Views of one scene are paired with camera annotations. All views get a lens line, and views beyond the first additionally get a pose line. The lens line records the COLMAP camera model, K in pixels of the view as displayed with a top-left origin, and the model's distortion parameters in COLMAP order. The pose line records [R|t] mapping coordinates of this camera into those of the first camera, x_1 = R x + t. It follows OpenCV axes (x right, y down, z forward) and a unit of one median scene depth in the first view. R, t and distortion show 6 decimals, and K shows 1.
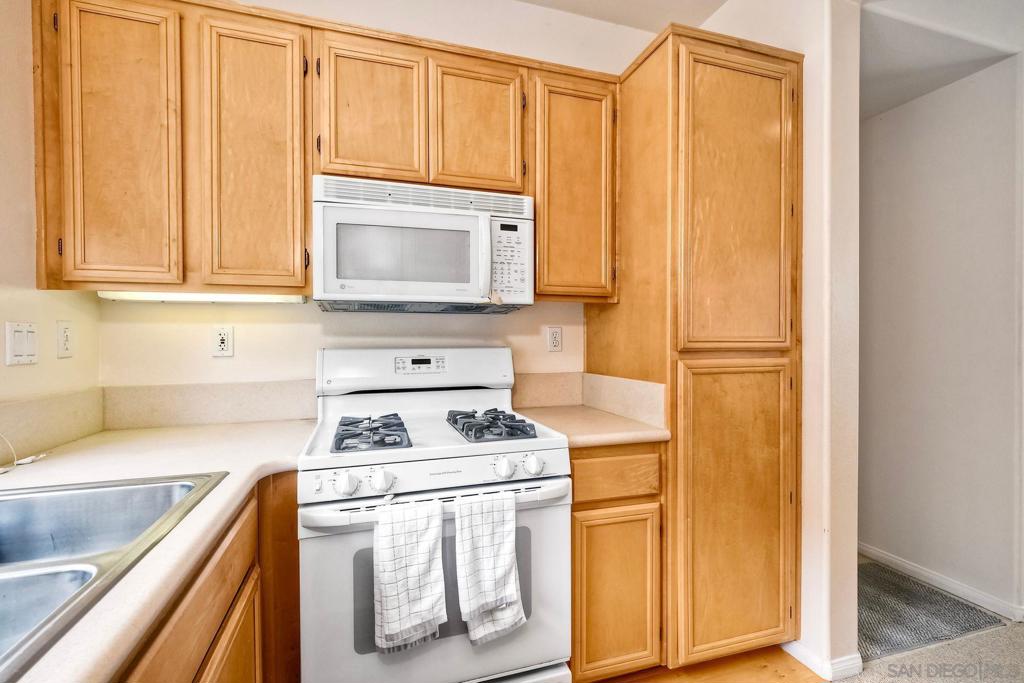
lens RADIAL K [[459.8, 0, 512.0], [0, 459.8, 341.5], [0, 0, 1]] dist [-0.000324, -0.000229]
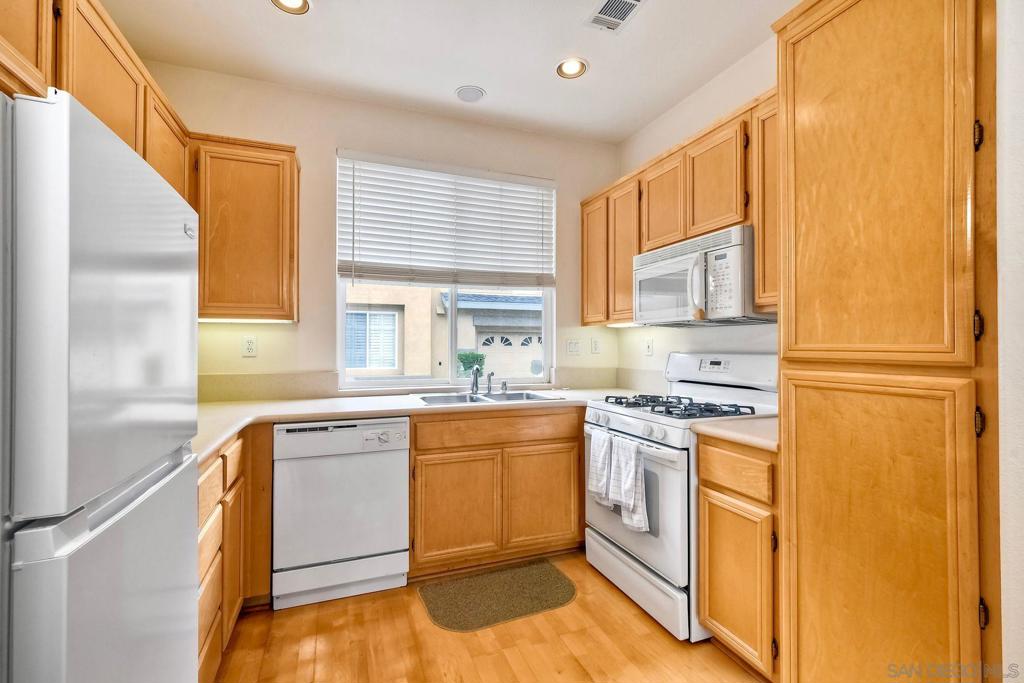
lens RADIAL K [[459.8, 0, 512.0], [0, 459.8, 341.5], [0, 0, 1]] dist [-0.000324, -0.000229]
pose [[0.052699, -0.006361, -0.998590, 1.252382], [-0.007241, 0.999951, -0.006752, -0.006691], [0.998584, 0.007586, 0.052651, 0.385892]]
